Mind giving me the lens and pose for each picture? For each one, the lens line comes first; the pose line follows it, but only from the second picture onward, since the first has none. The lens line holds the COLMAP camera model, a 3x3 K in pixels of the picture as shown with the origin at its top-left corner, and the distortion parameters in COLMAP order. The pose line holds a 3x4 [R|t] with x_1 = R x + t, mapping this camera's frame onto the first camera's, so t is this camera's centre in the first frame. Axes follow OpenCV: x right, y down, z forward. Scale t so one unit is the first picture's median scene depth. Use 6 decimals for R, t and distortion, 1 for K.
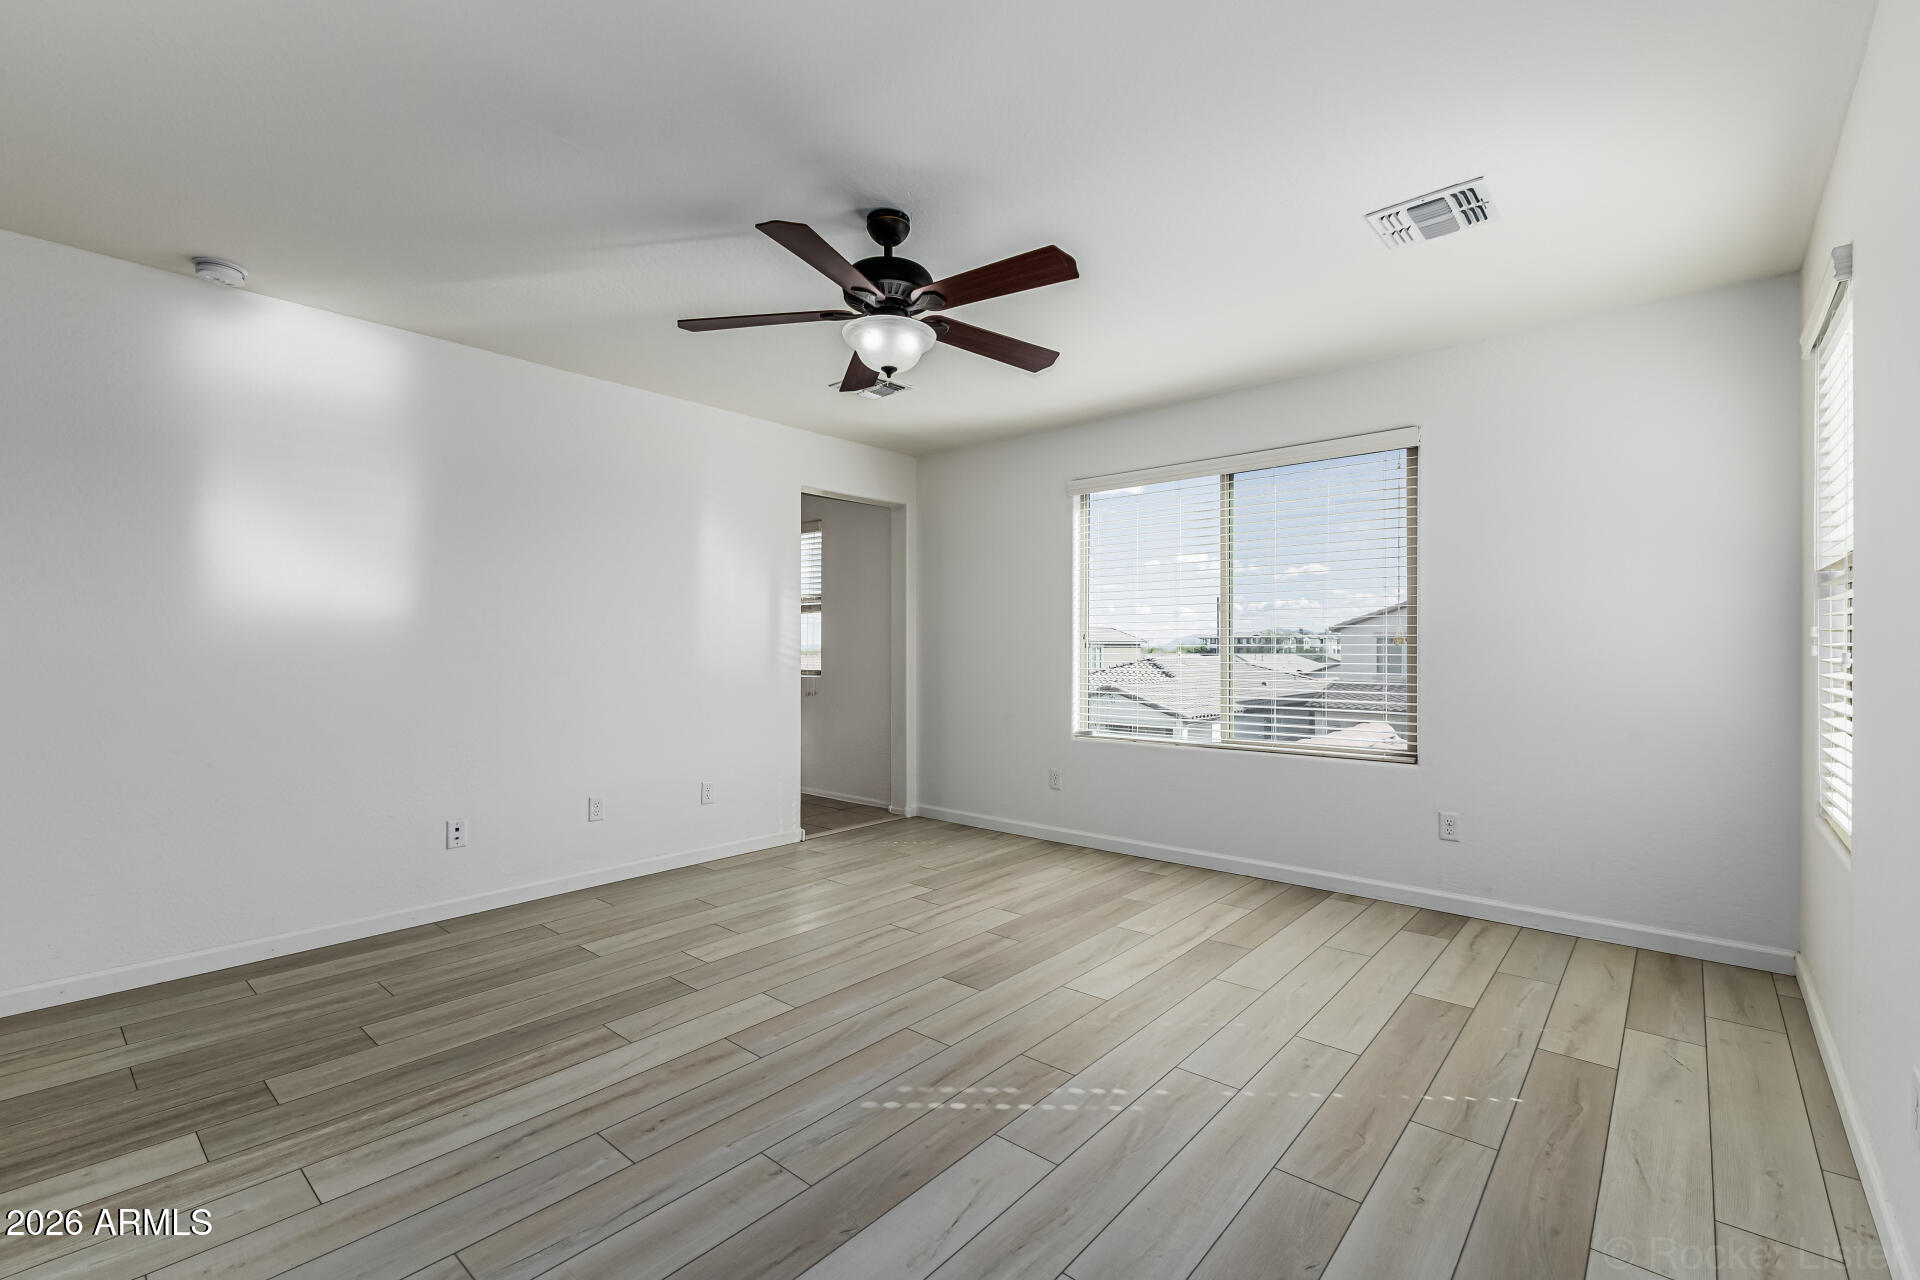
lens RADIAL K [[826.2, 0, 956.2], [0, 826.2, 638.2], [0, 0, 1]] dist [0.011684, -0.001361]
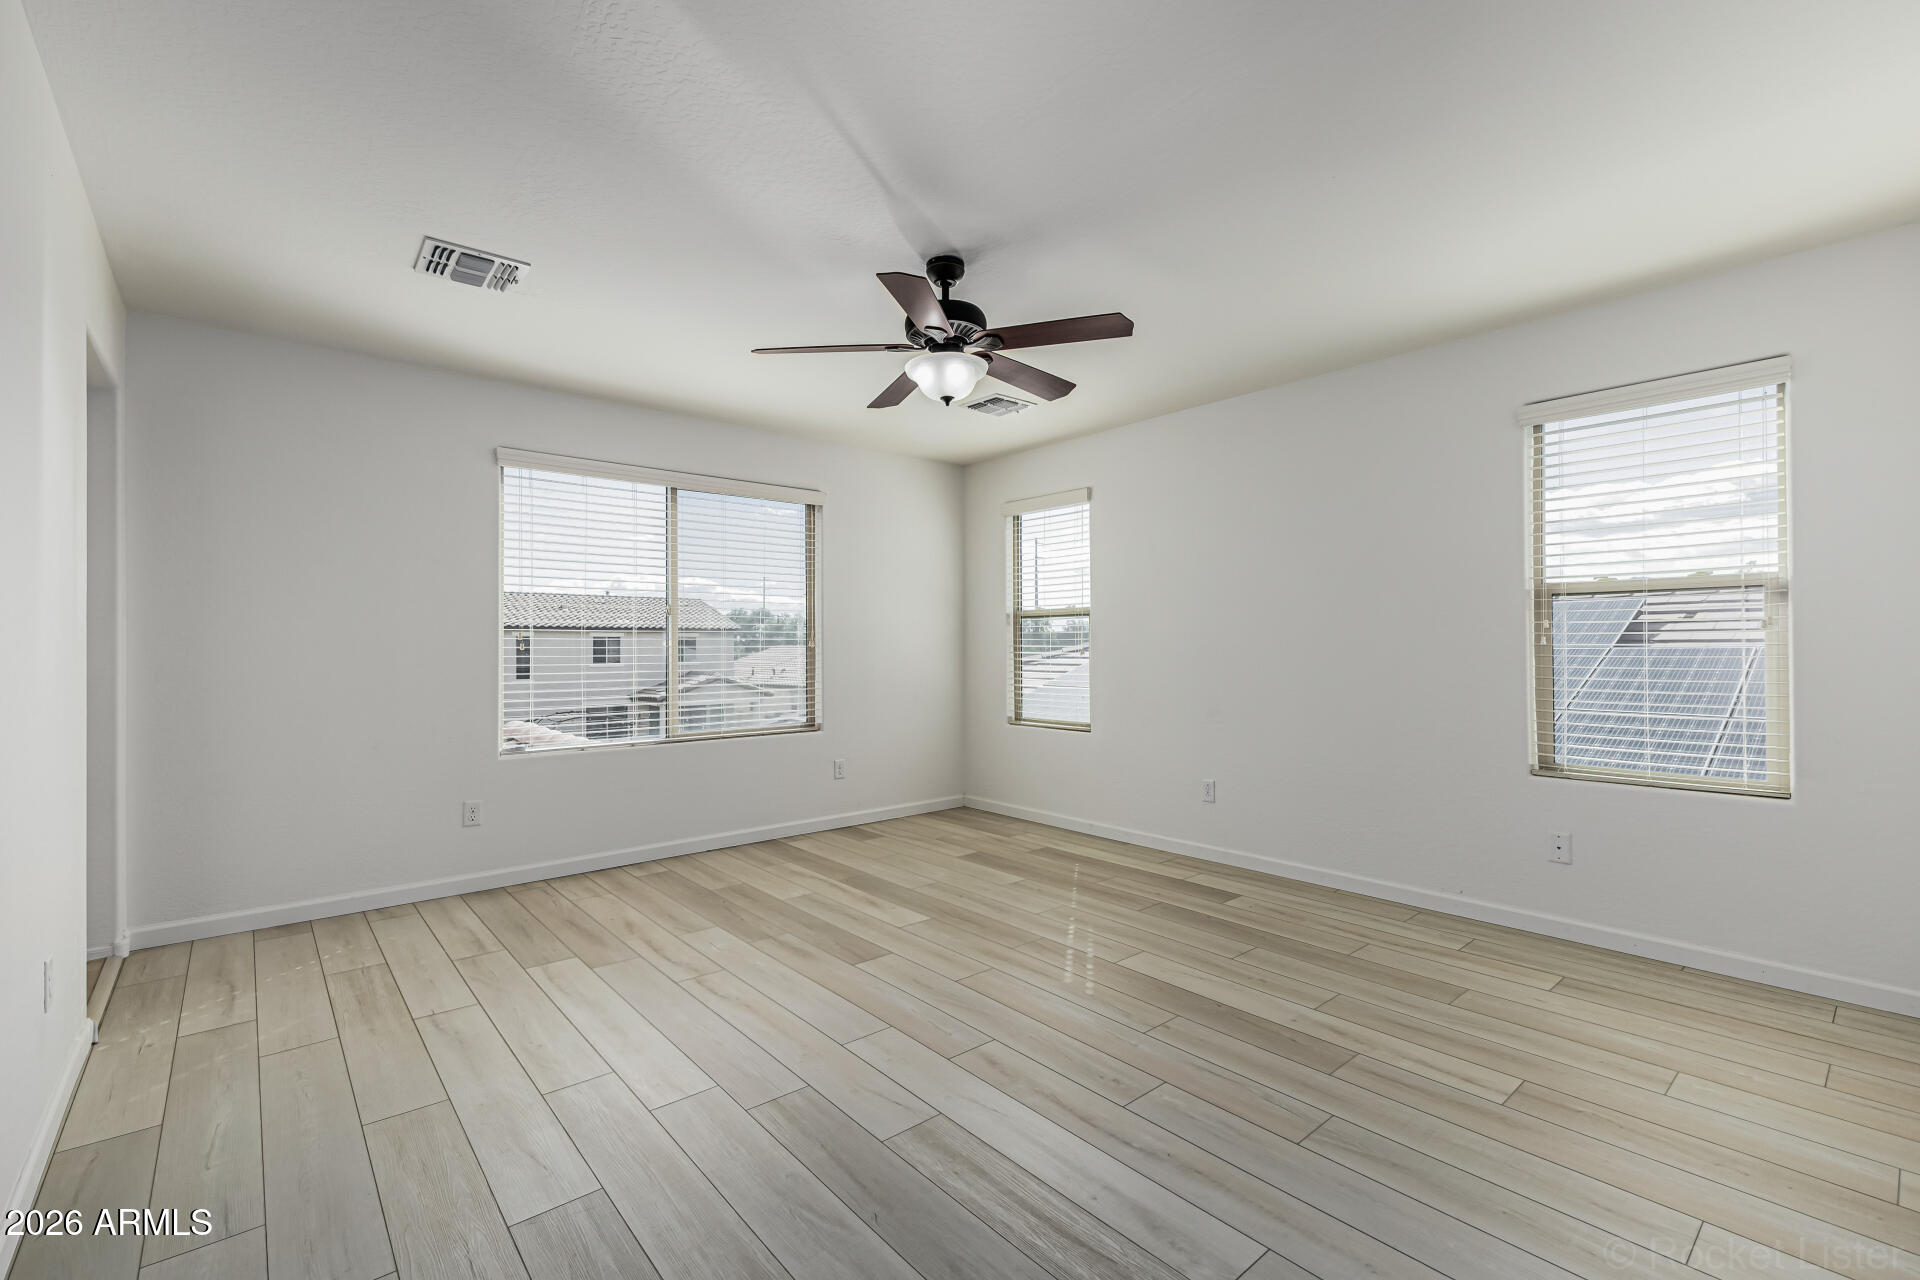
lens RADIAL K [[826.2, 0, 956.2], [0, 826.2, 638.2], [0, 0, 1]] dist [0.011684, -0.001361]
pose [[0.145259, 0.012868, 0.989310, -0.886398], [-0.011366, 0.999871, -0.011336, 0.007334], [-0.989328, -0.009598, 0.145386, 0.621542]]
